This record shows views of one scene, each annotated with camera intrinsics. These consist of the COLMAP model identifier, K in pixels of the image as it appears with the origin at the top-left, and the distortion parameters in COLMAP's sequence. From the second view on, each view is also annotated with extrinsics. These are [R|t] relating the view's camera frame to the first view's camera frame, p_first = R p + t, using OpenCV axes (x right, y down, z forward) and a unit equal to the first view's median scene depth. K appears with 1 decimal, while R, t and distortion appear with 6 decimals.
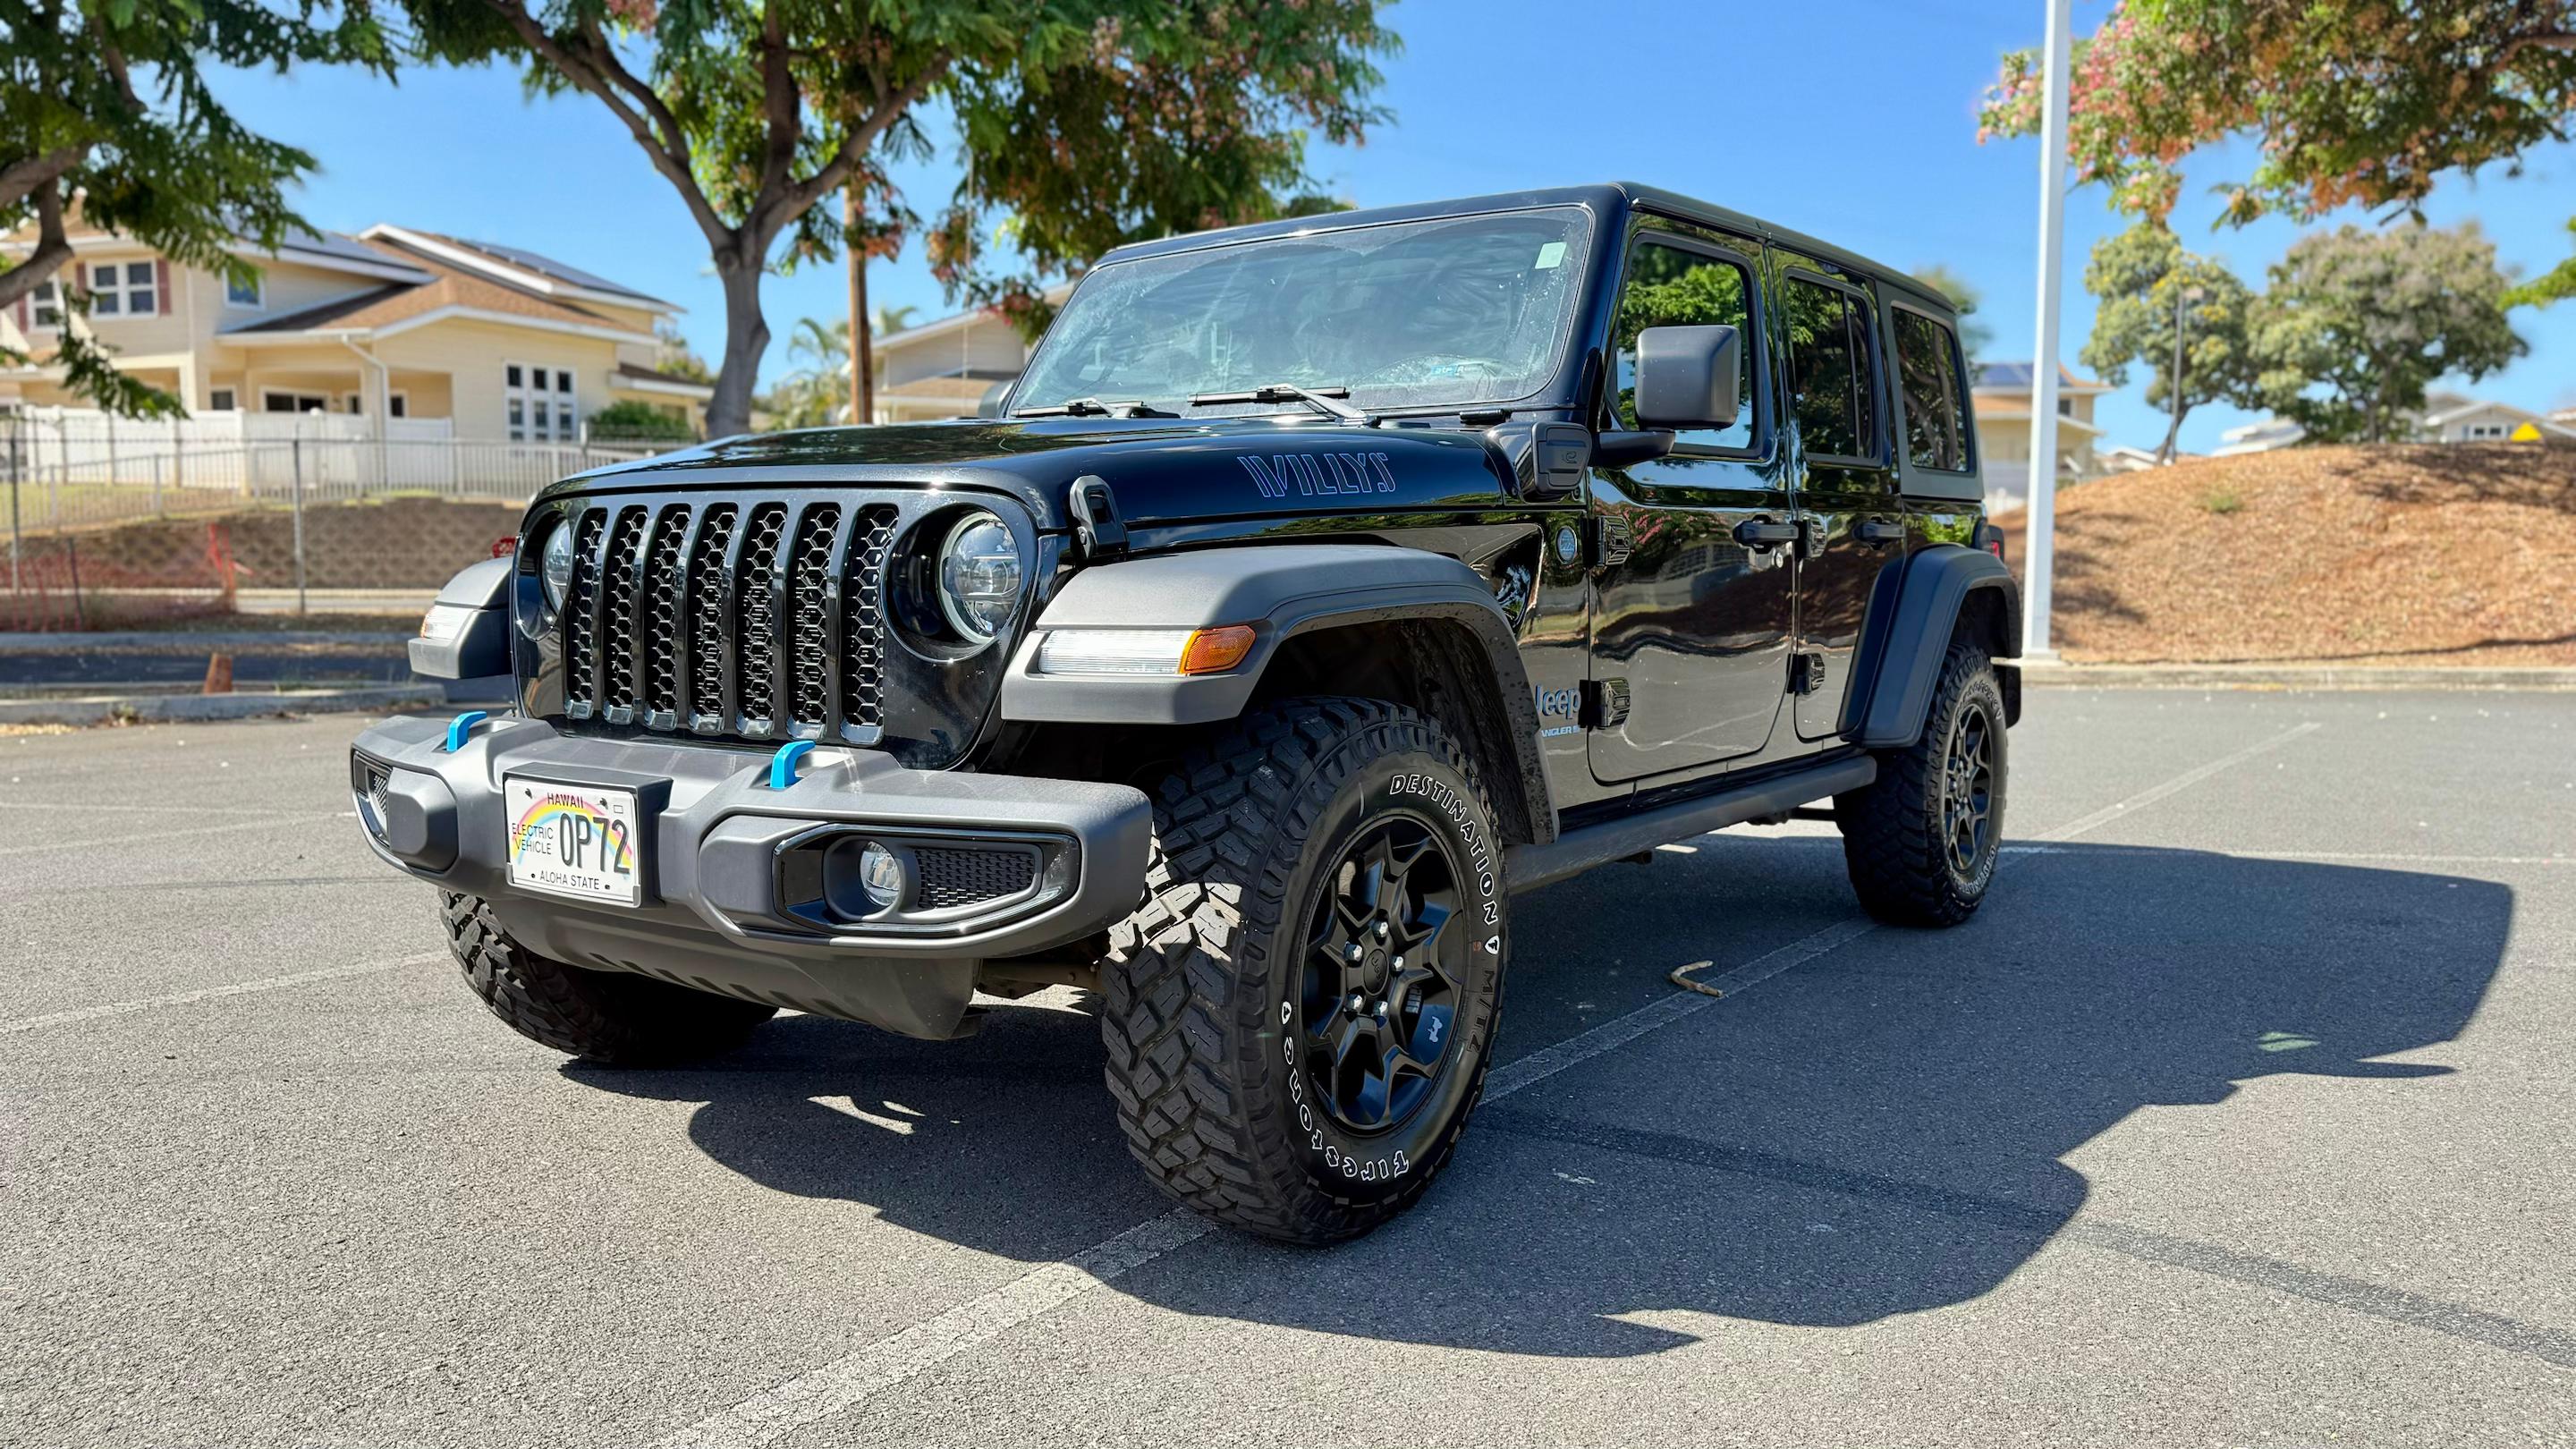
lens RADIAL K [[1897.7, 0, 1288.0], [0, 1897.7, 724.5], [0, 0, 1]] dist [-0.002936, -0.004301]
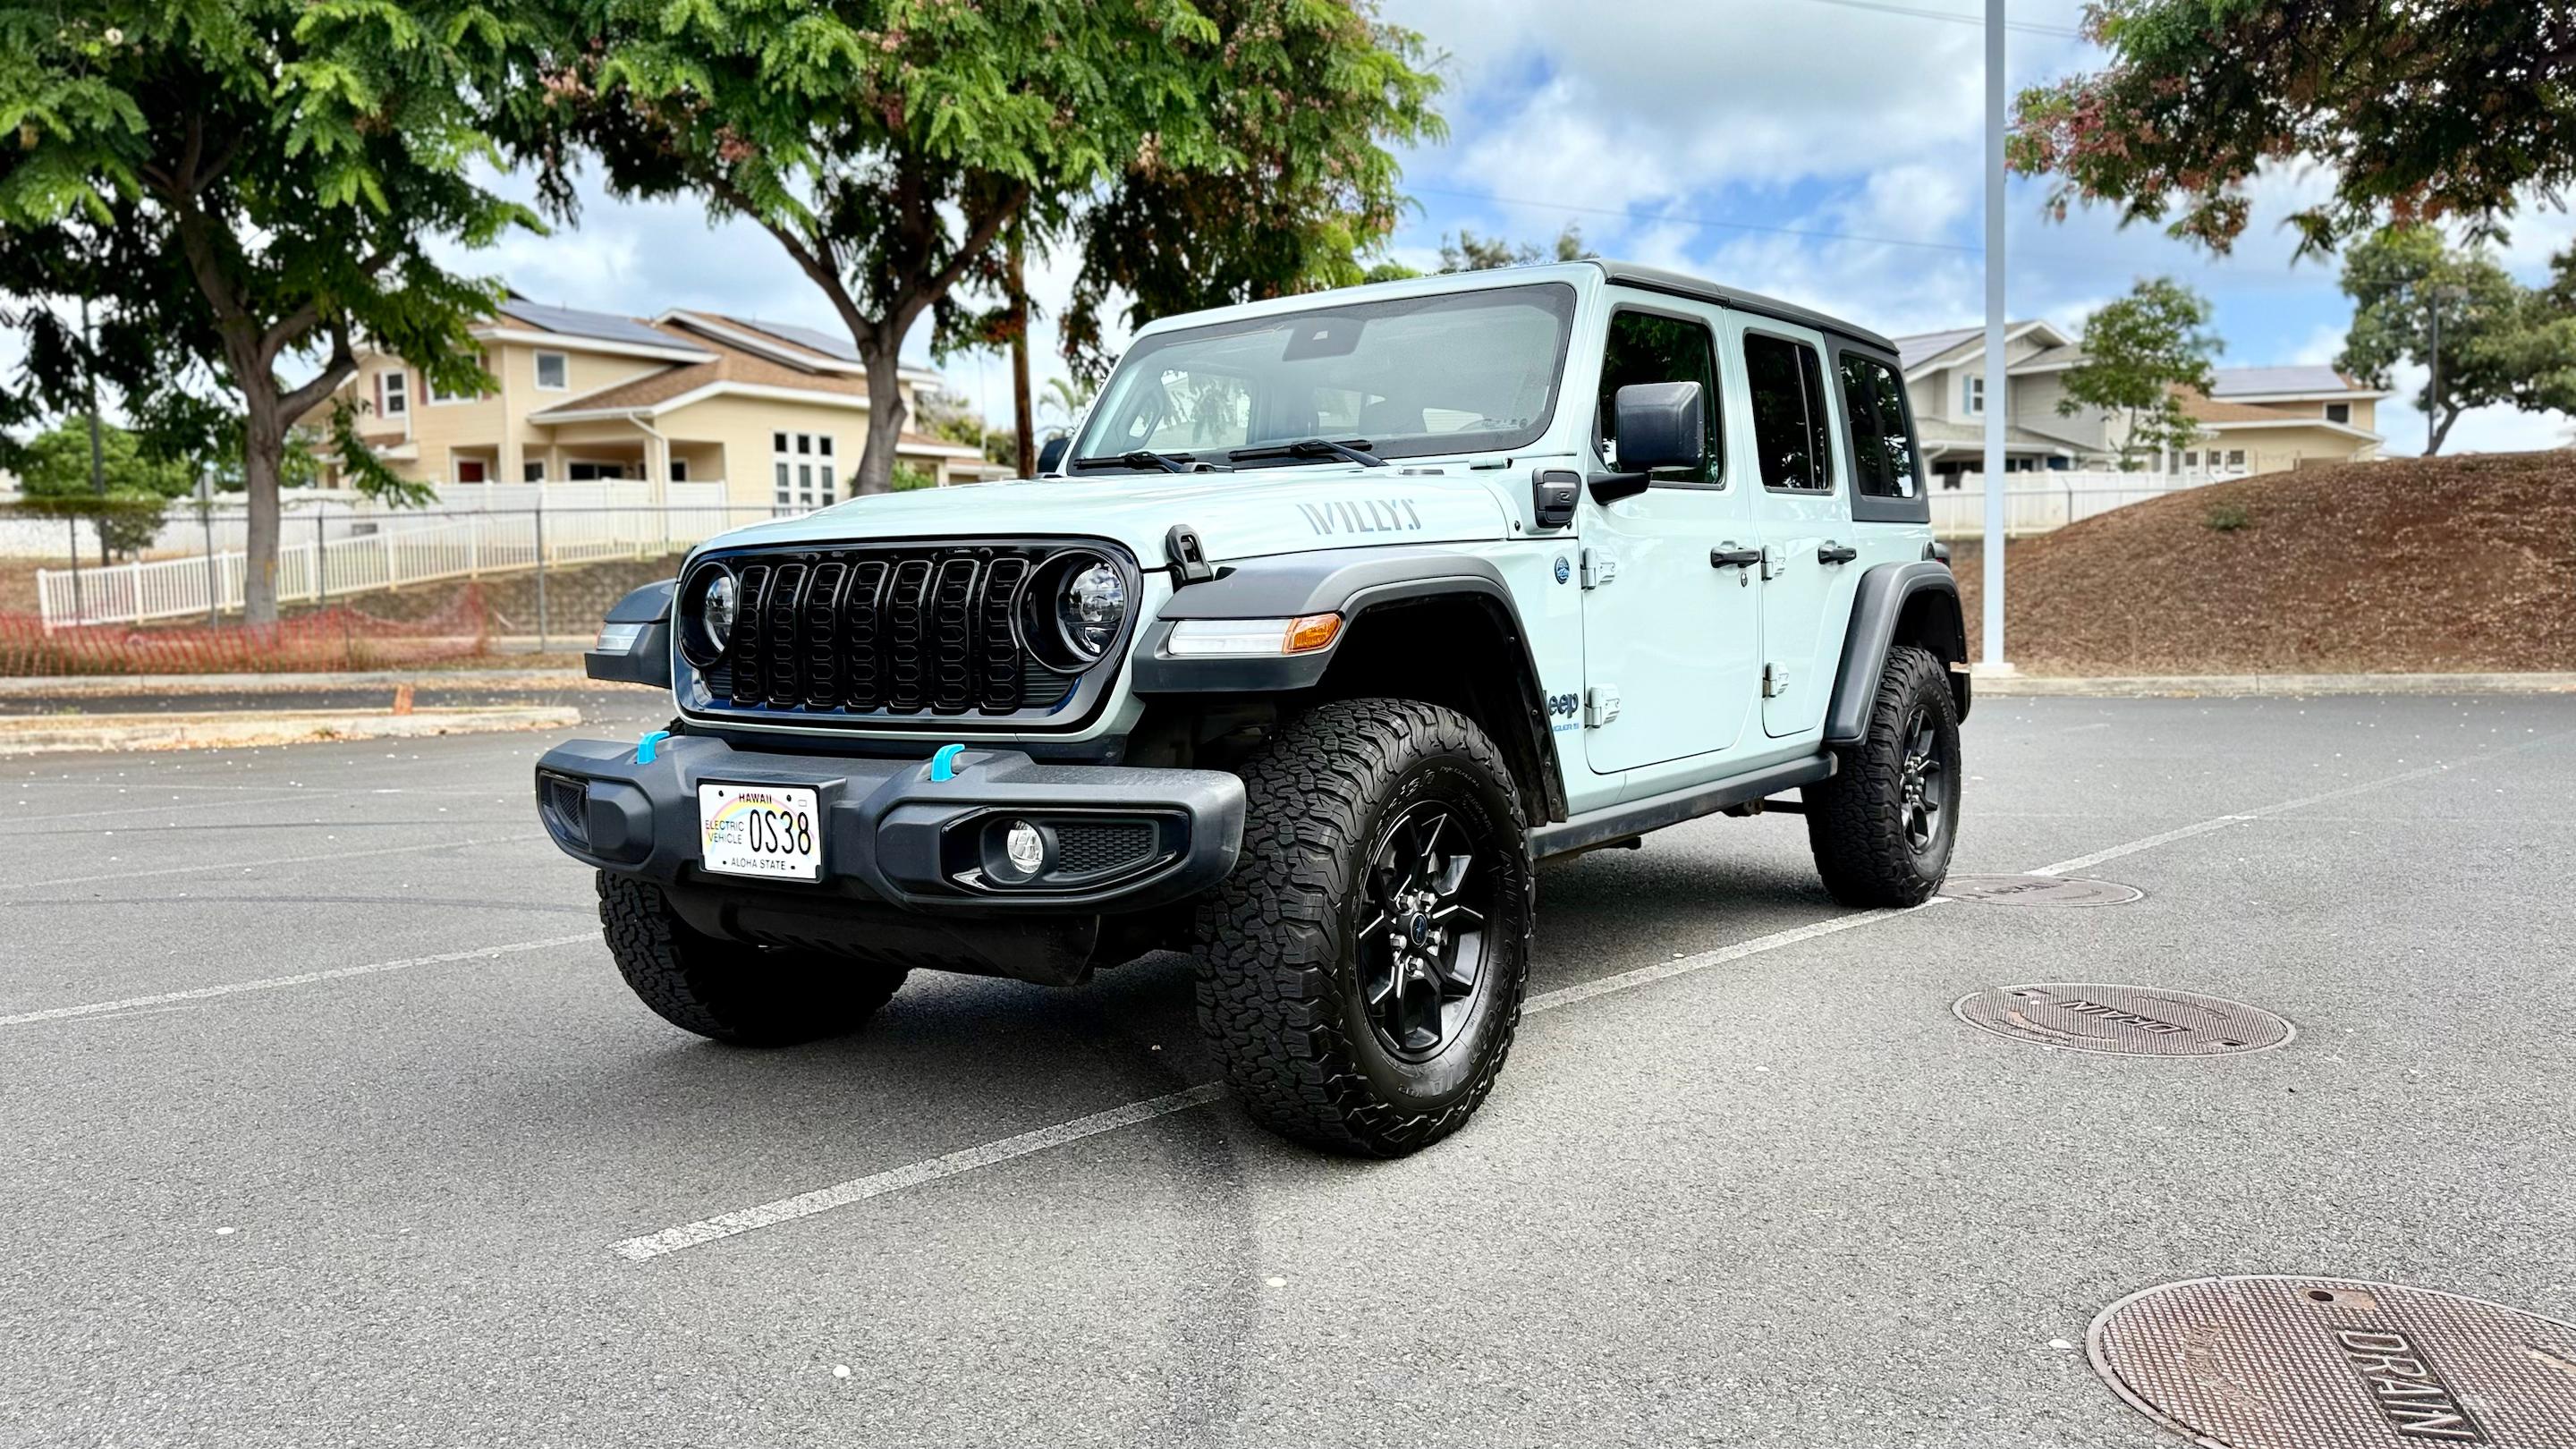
lens RADIAL K [[1885.0, 0, 1288.0], [0, 1885.0, 724.5], [0, 0, 1]] dist [0.054658, -0.104820]
pose [[0.986198, -0.009602, -0.165289, 0.142003], [0.006918, 0.999835, -0.016811, 0.008577], [0.165423, 0.015435, 0.986102, -0.104560]]
